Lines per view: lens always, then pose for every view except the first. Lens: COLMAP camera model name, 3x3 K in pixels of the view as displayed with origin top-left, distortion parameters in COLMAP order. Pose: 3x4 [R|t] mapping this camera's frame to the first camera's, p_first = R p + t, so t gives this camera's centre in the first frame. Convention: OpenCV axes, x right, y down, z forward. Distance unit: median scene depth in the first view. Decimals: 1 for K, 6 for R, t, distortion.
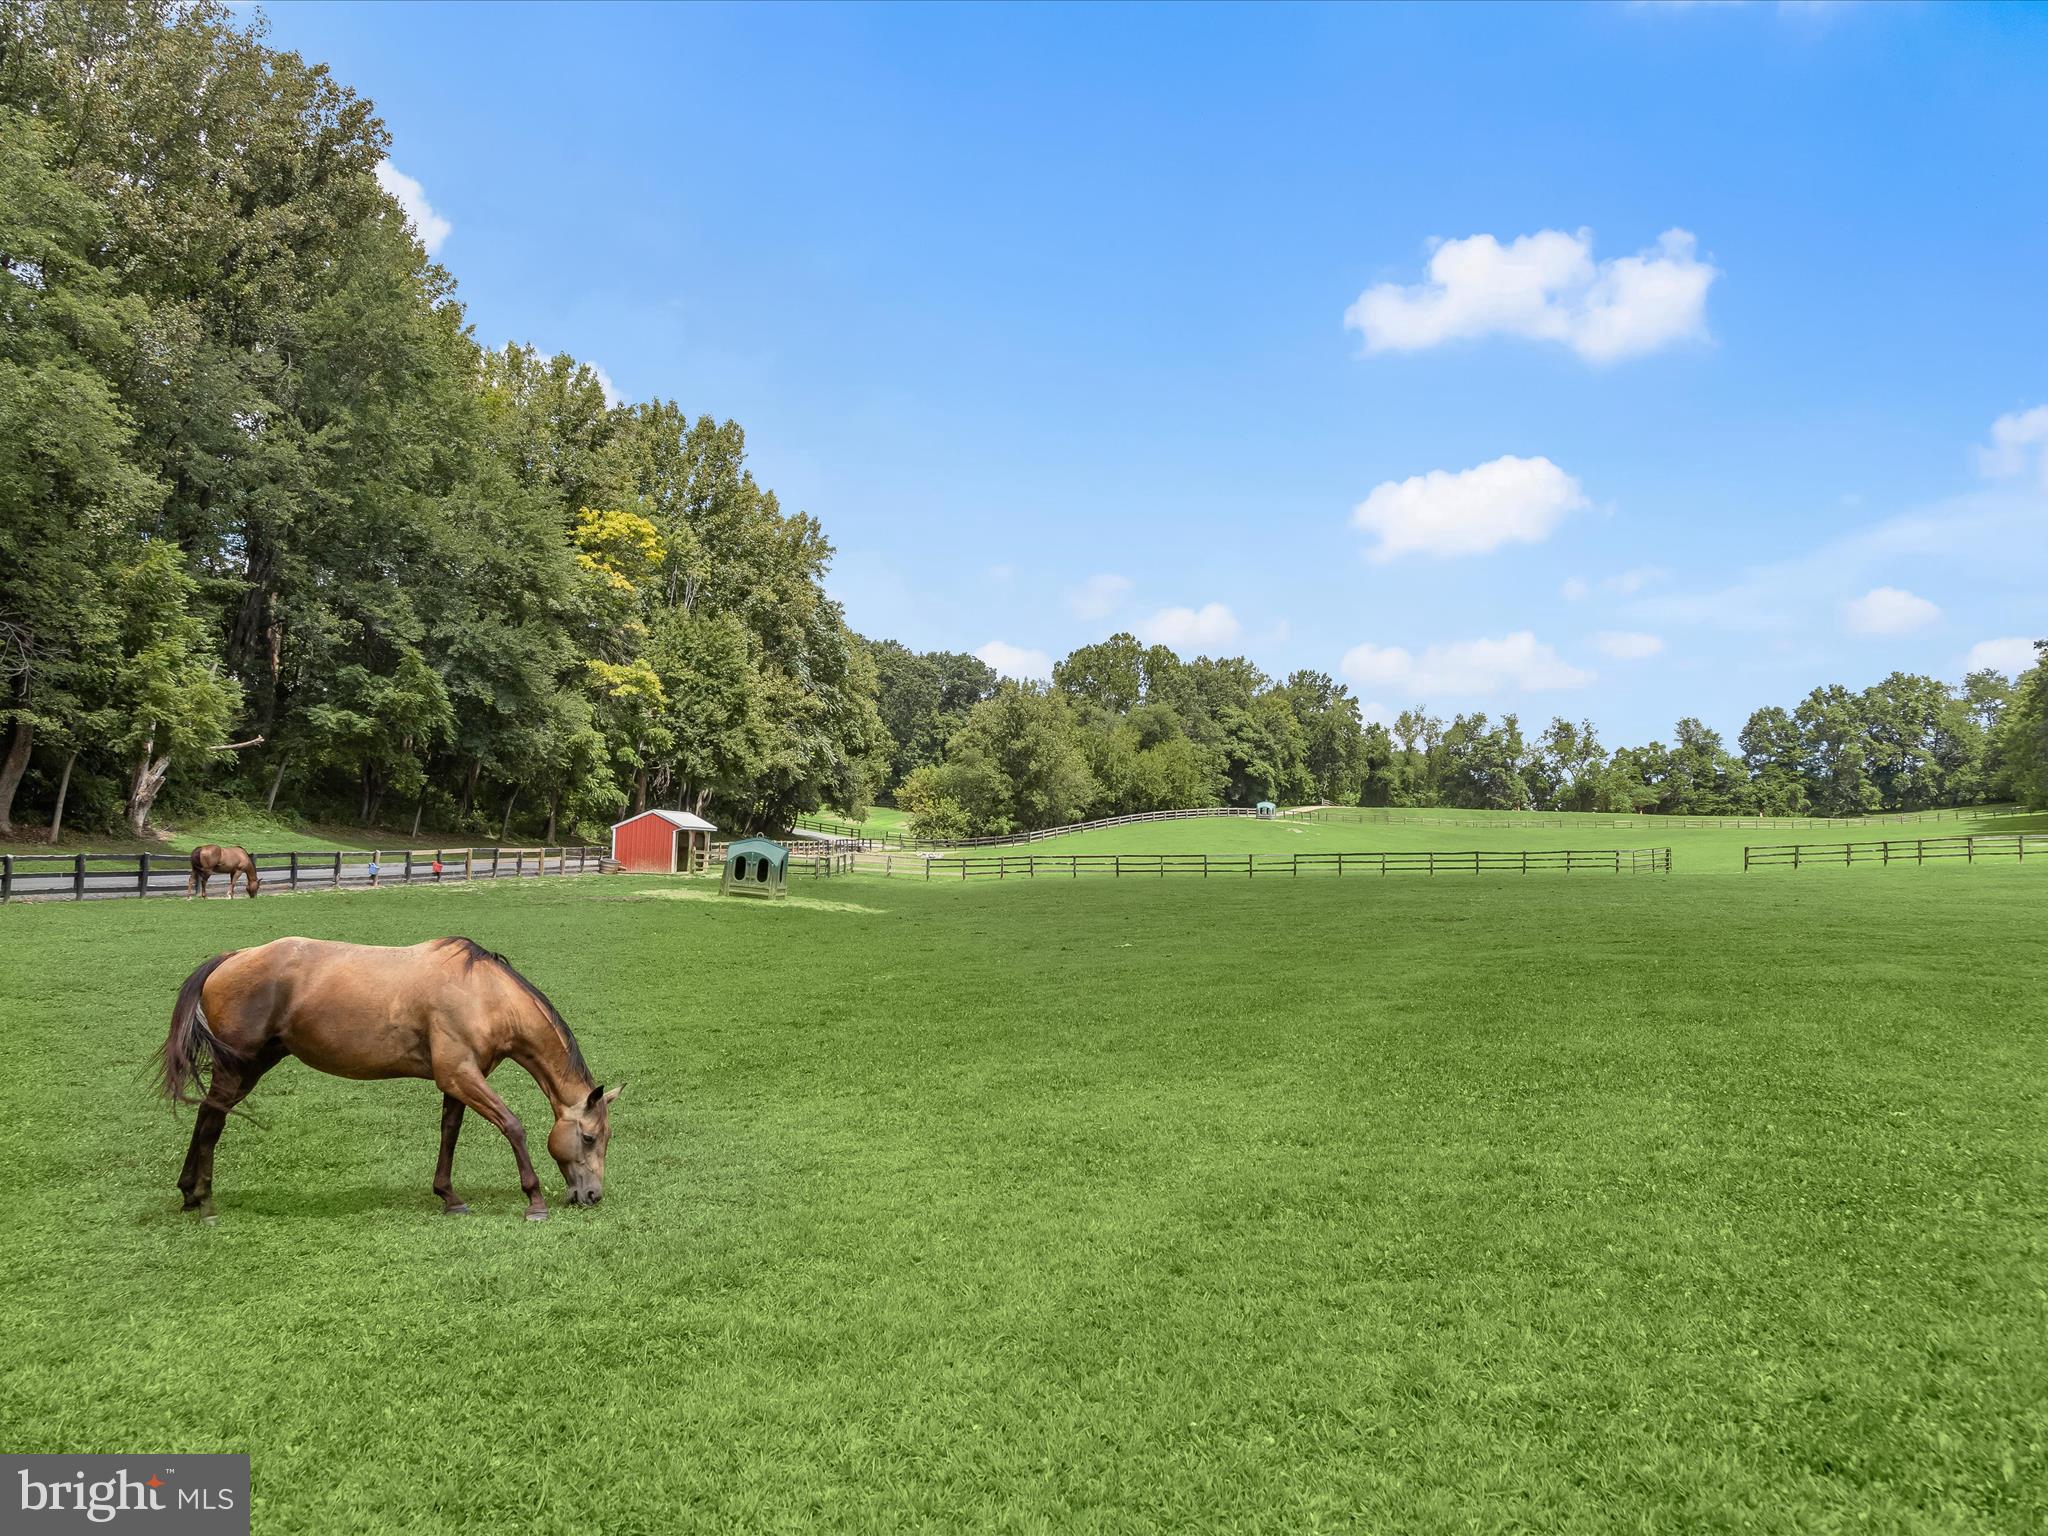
lens RADIAL K [[1521.8, 0, 1023.5], [0, 1521.8, 763.7], [0, 0, 1]] dist [-0.005408, -0.002541]
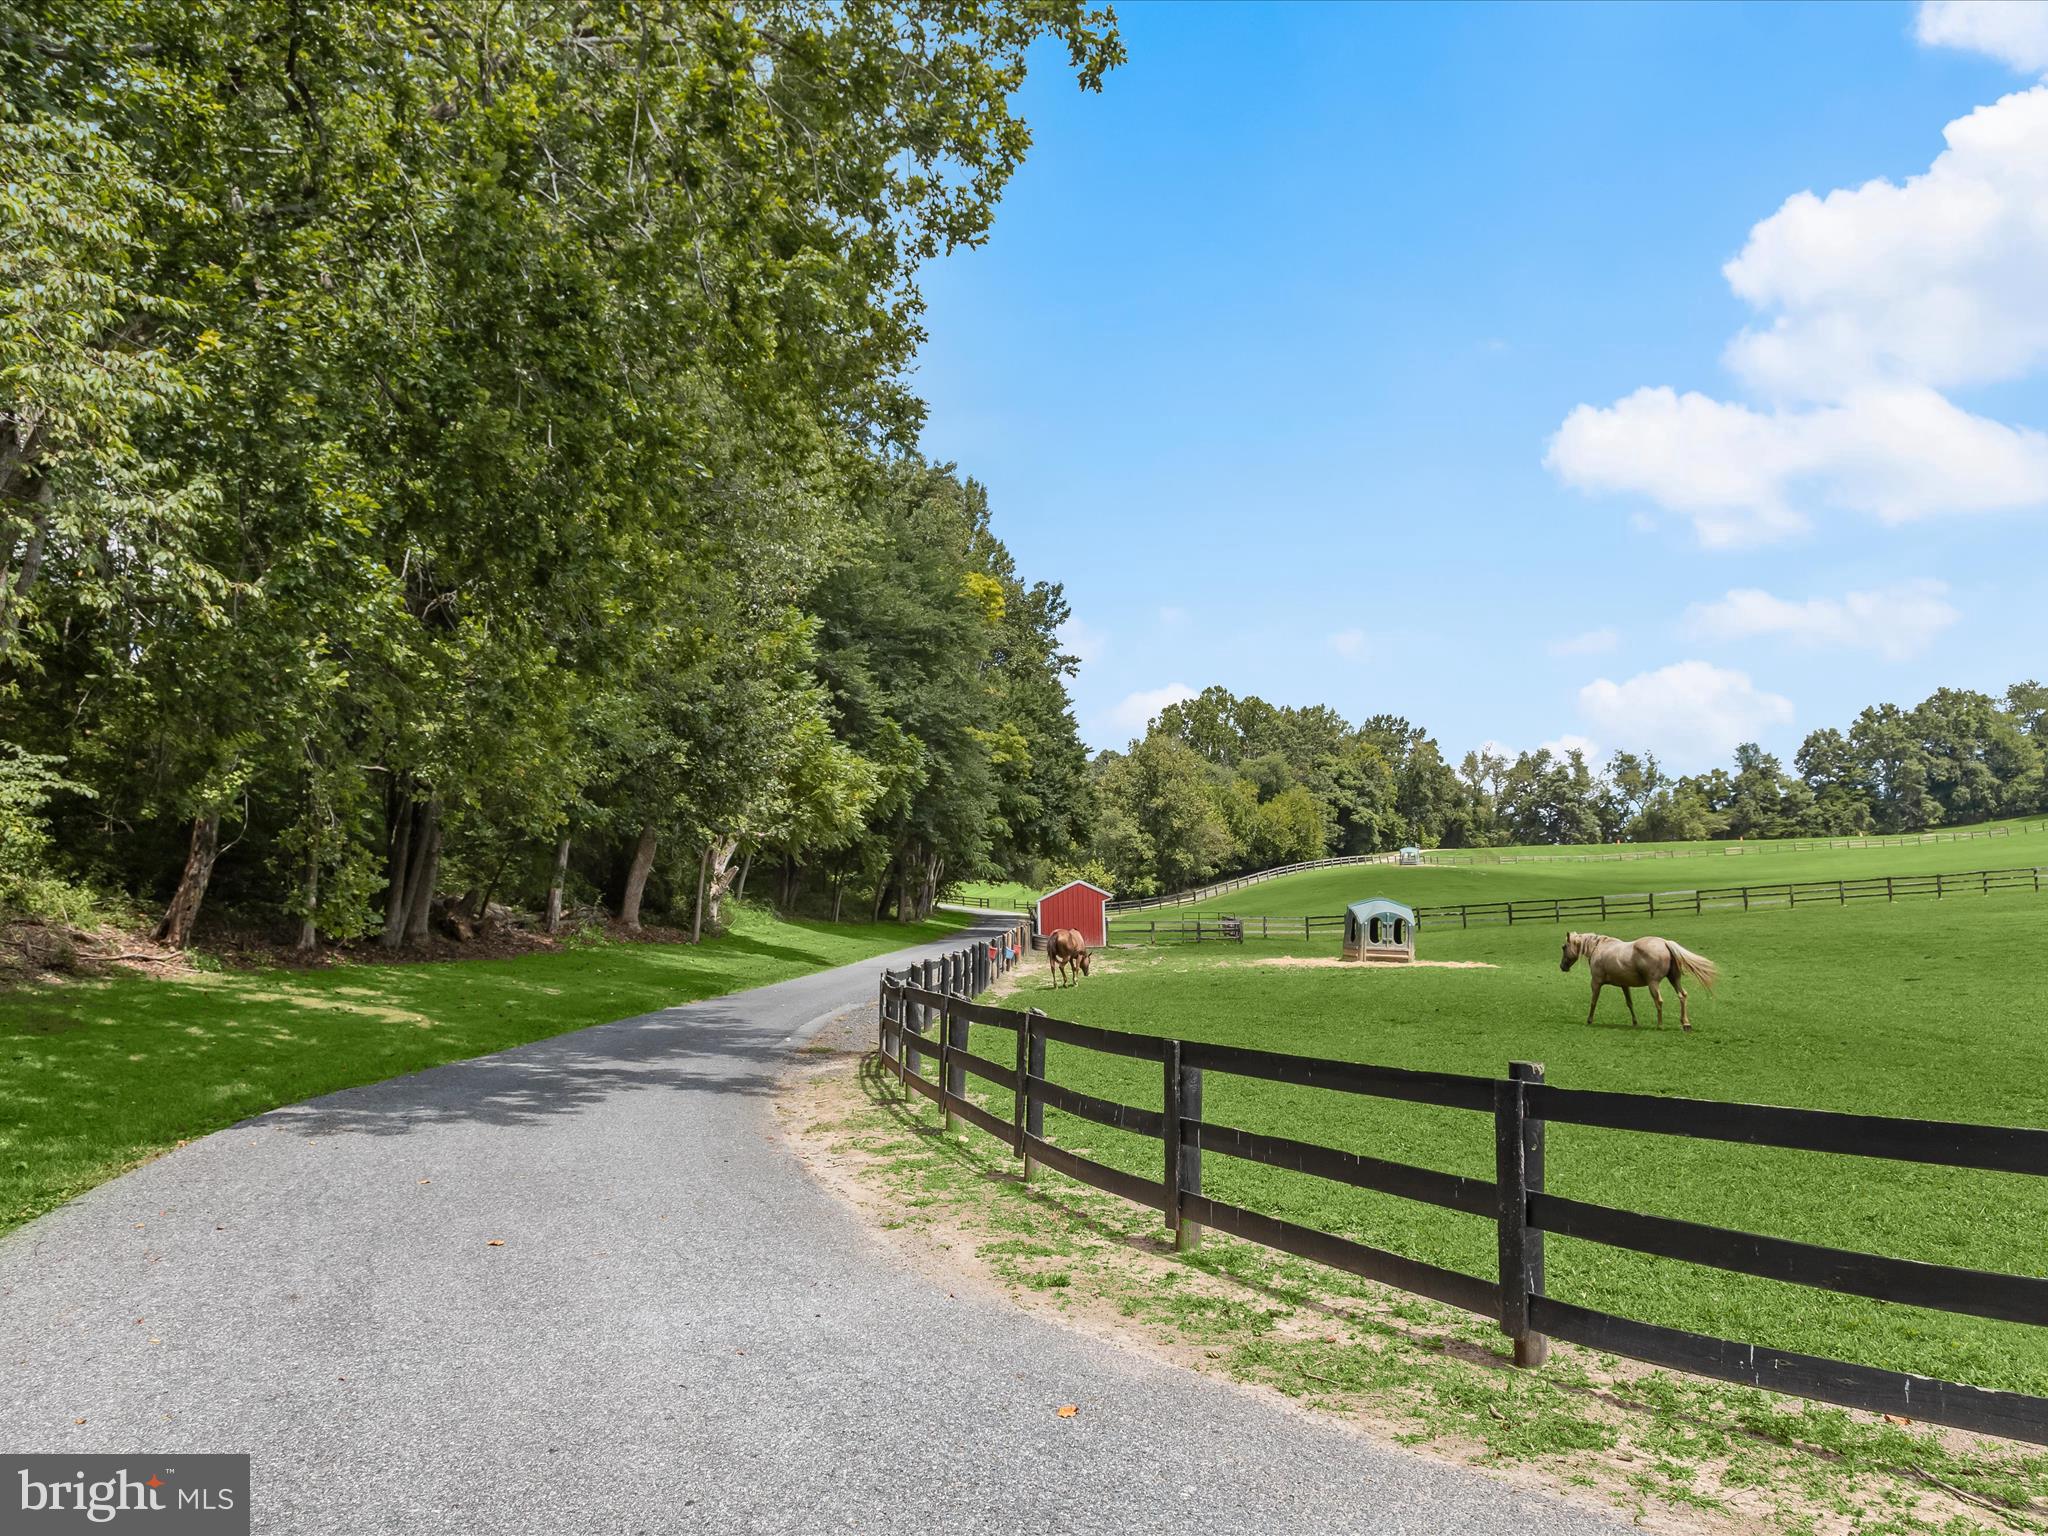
lens RADIAL K [[1521.8, 0, 1019.1], [0, 1521.8, 762.5], [0, 0, 1]] dist [-0.005408, -0.002541]
pose [[0.997830, -0.052515, 0.039721, -0.130288], [0.054185, 0.997638, -0.042222, -0.001759], [-0.037410, 0.044282, 0.998318, 0.022758]]
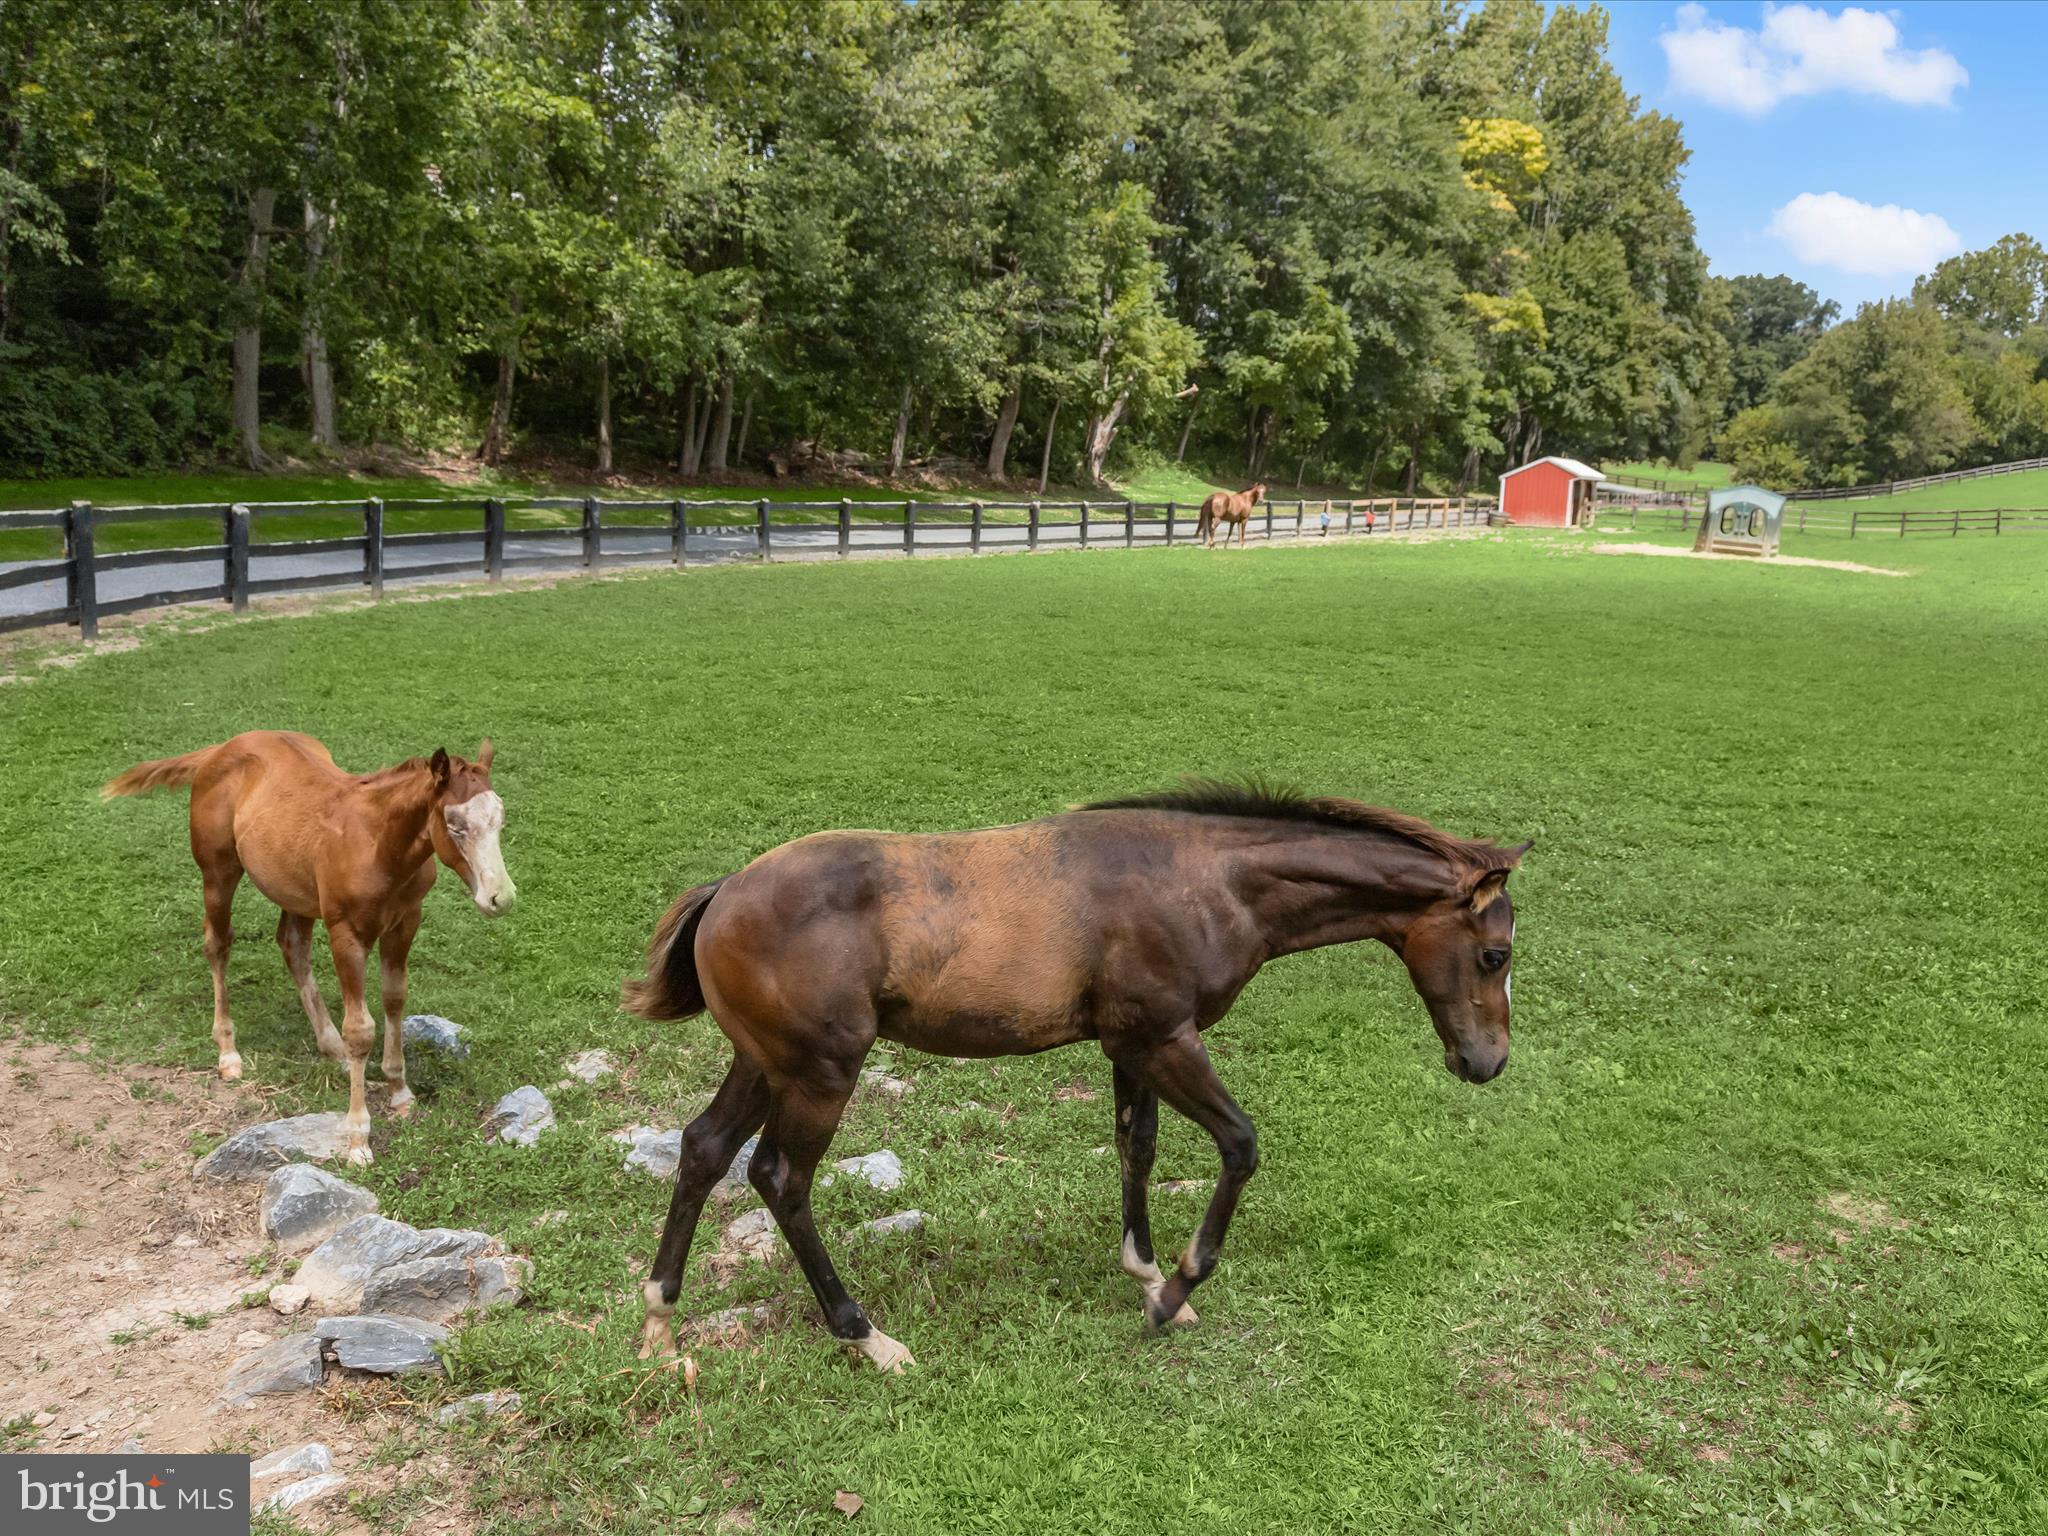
lens RADIAL K [[1521.8, 0, 1022.3], [0, 1521.8, 764.5], [0, 0, 1]] dist [-0.005408, -0.002541]
pose [[0.897674, 0.072193, -0.434706, -0.047997], [0.026380, 0.975915, 0.216550, 0.001698], [0.439870, -0.205859, 0.874149, 0.007324]]
